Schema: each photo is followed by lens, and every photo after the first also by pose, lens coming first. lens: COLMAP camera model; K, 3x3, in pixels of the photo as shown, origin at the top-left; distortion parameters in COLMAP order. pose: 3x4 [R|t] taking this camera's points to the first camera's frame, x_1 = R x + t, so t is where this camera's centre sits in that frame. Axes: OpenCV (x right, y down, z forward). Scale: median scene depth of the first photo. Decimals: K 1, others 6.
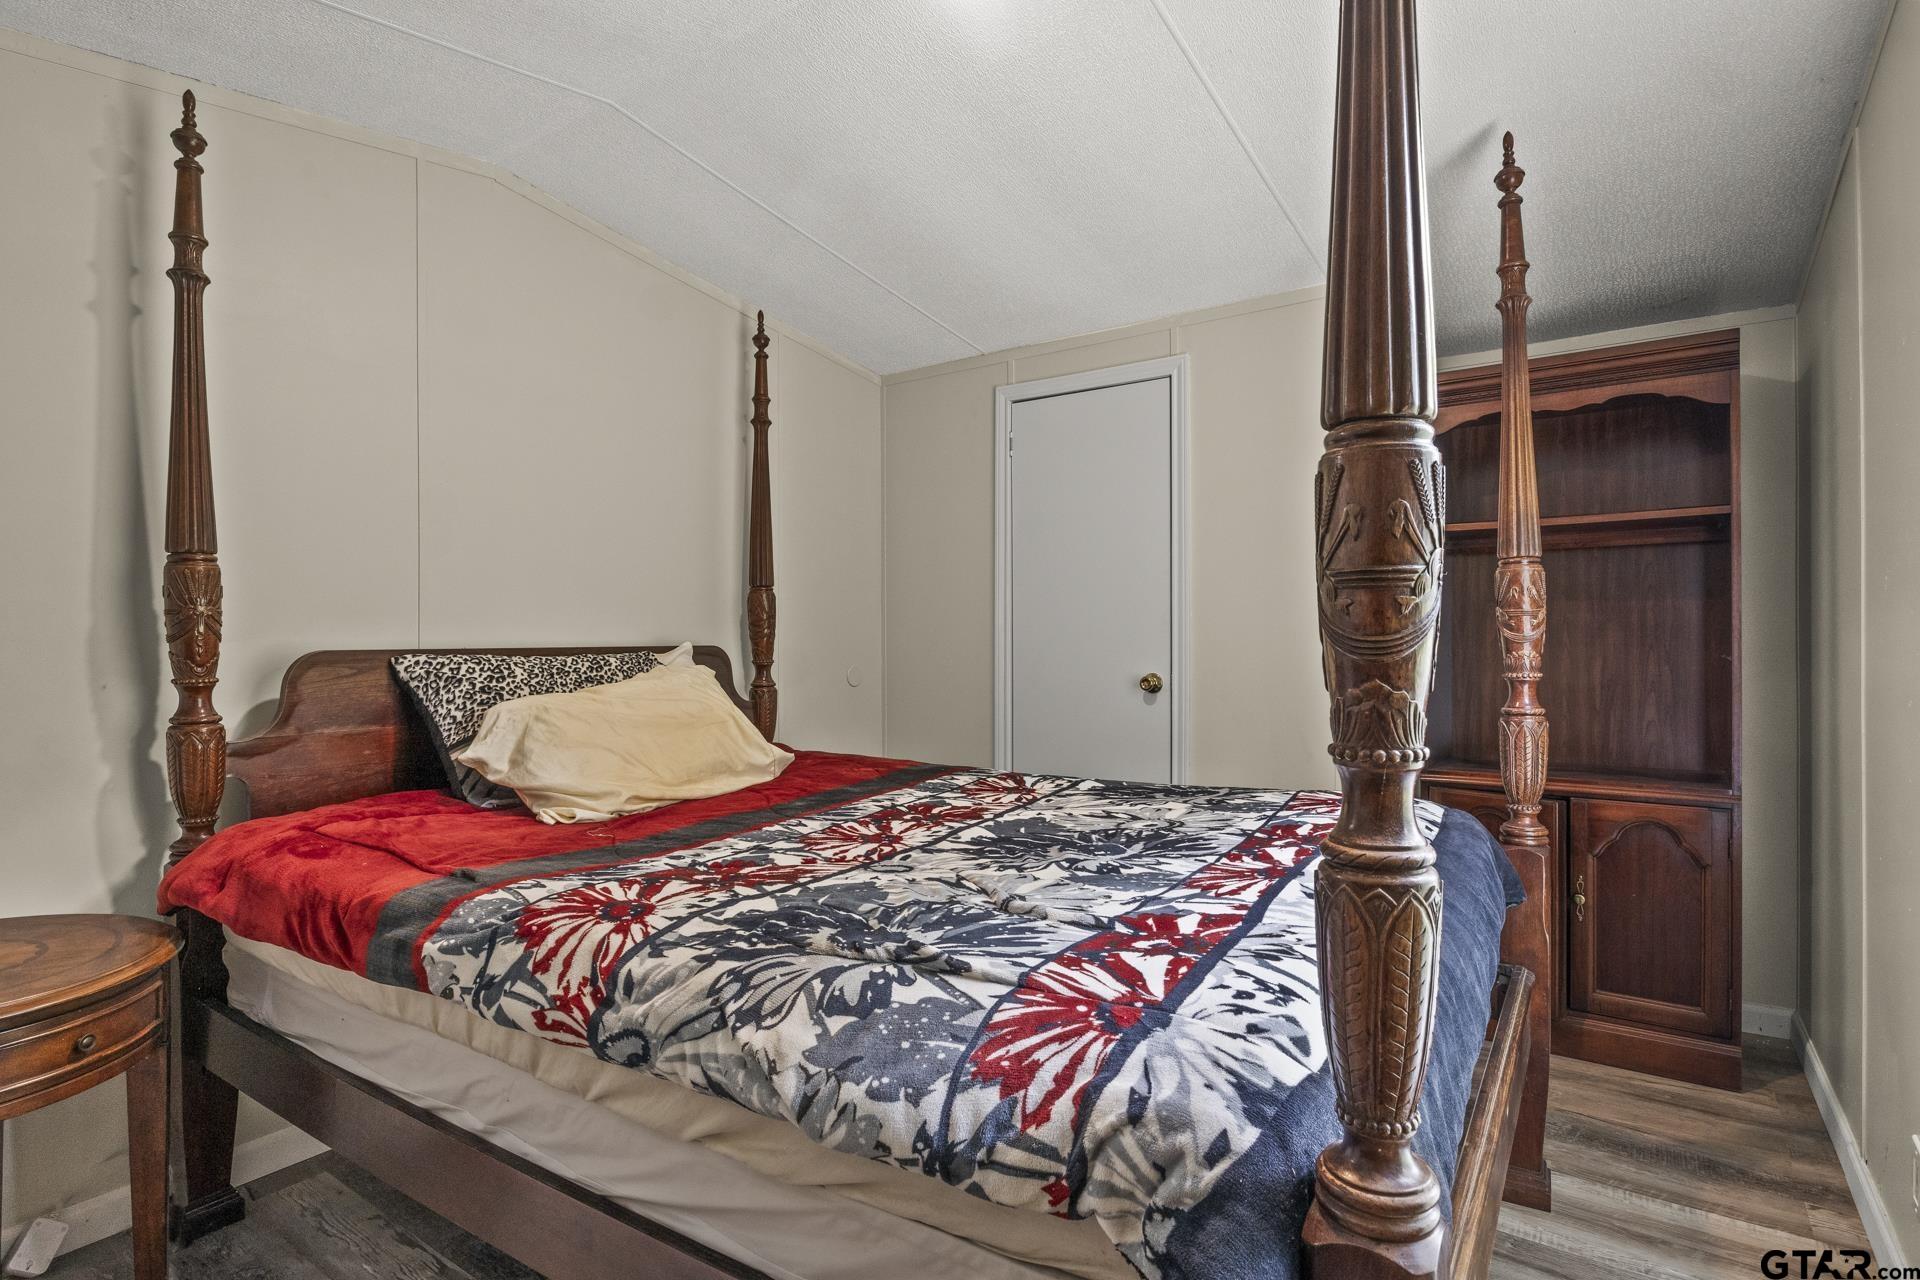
lens RADIAL K [[964.8, 0, 966.7], [0, 964.8, 629.6], [0, 0, 1]] dist [-0.006930, -0.002343]
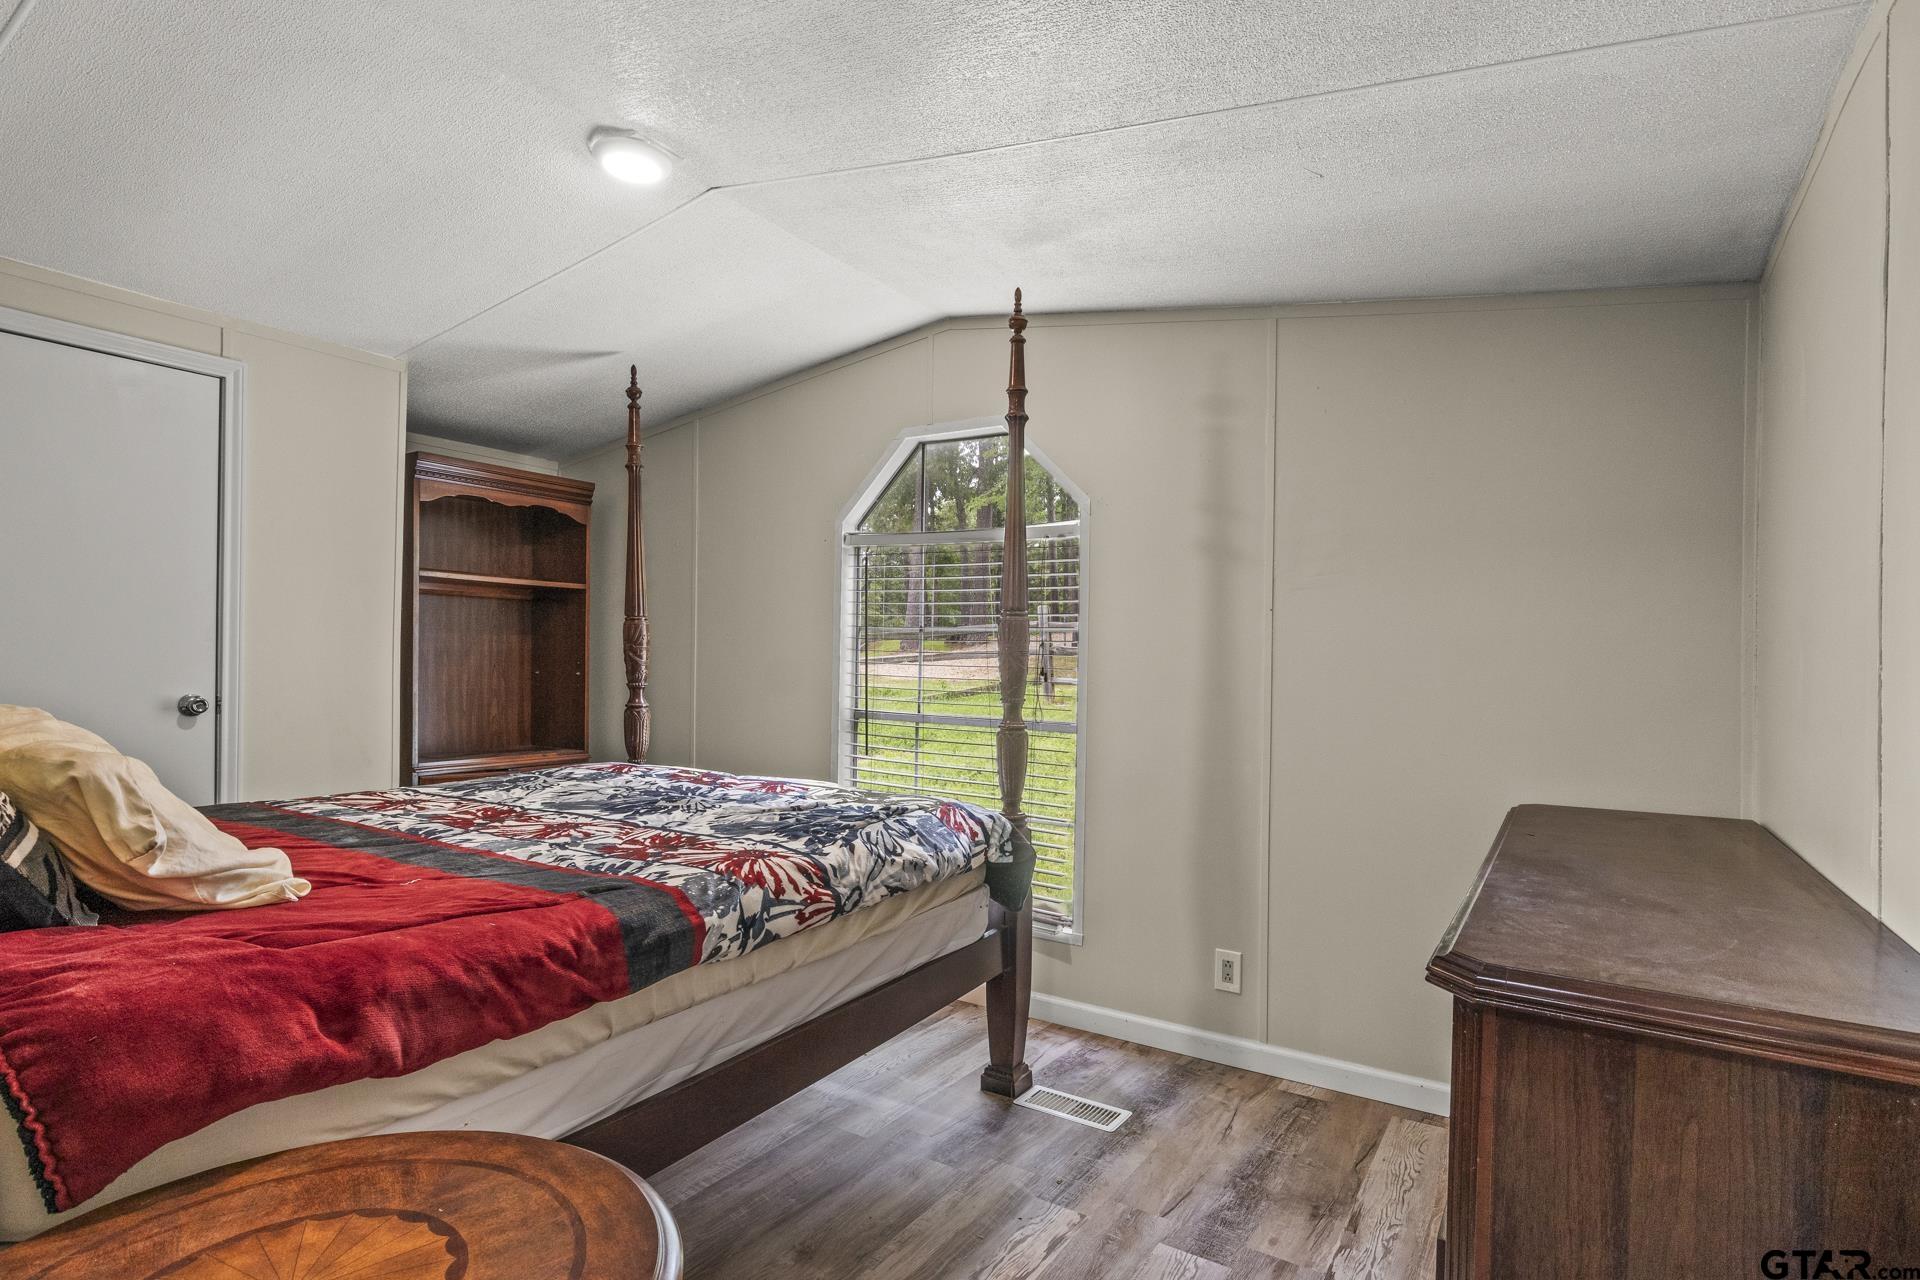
lens RADIAL K [[964.8, 0, 965.7], [0, 964.8, 652.5], [0, 0, 1]] dist [-0.006930, -0.002343]
pose [[-0.019579, 0.007665, 0.999779, -1.911169], [-0.014181, 0.999868, -0.007943, 0.001563], [-0.999708, -0.014334, -0.019468, 0.765658]]
